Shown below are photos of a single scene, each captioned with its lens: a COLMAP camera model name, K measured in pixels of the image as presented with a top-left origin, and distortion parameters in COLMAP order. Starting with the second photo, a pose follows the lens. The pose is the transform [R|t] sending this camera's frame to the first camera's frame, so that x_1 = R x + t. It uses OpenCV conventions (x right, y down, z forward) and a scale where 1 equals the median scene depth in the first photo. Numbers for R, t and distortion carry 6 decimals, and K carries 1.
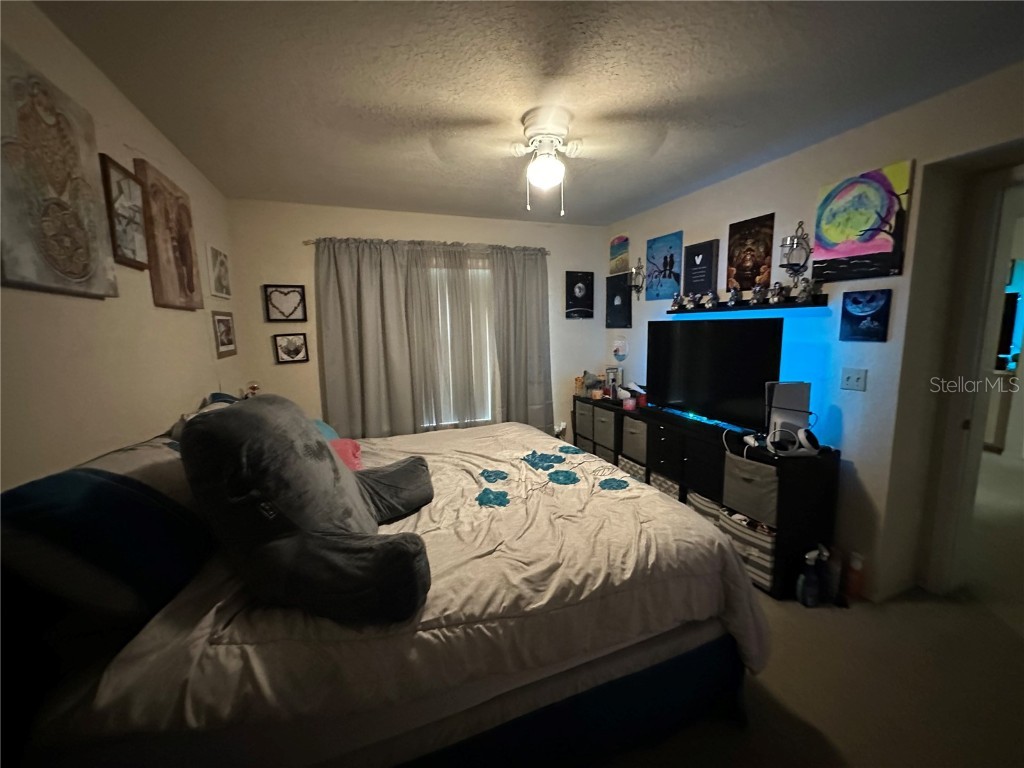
lens RADIAL K [[410.3, 0, 512.0], [0, 410.3, 384.0], [0, 0, 1]] dist [-0.000792, 0.000665]
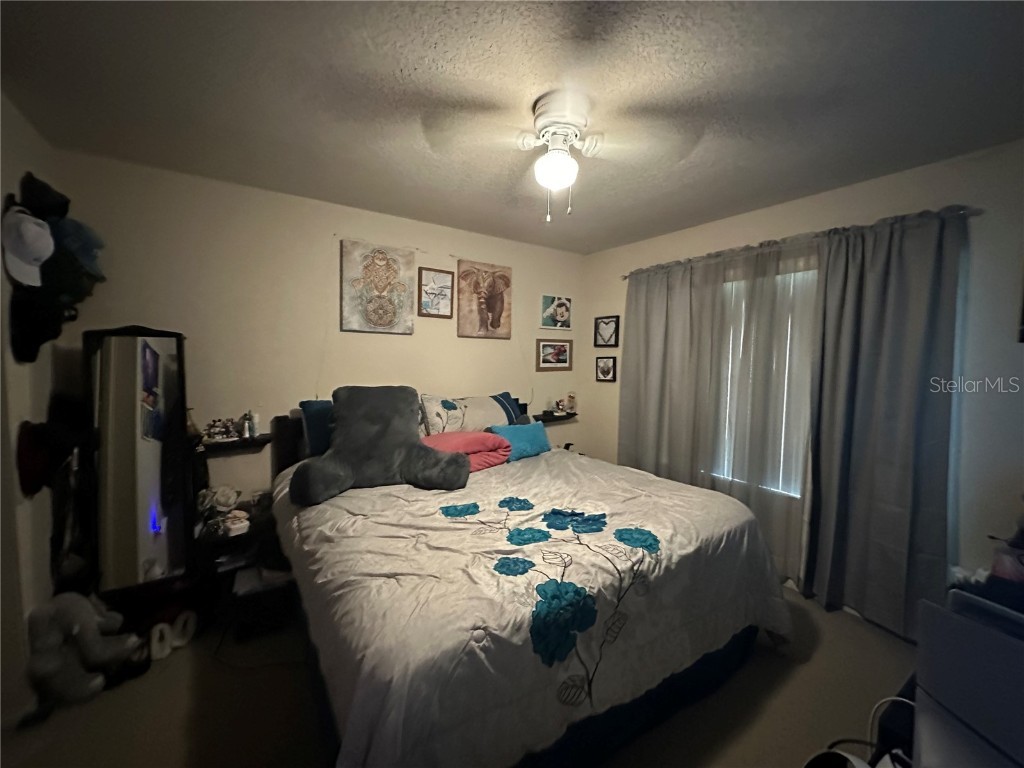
lens RADIAL K [[410.3, 0, 512.0], [0, 410.3, 384.0], [0, 0, 1]] dist [-0.000792, 0.000665]
pose [[0.232170, 0.092630, -0.968254, 0.718612], [-0.155518, 0.986184, 0.057055, -0.091802], [0.960162, 0.137335, 0.243368, 0.598417]]
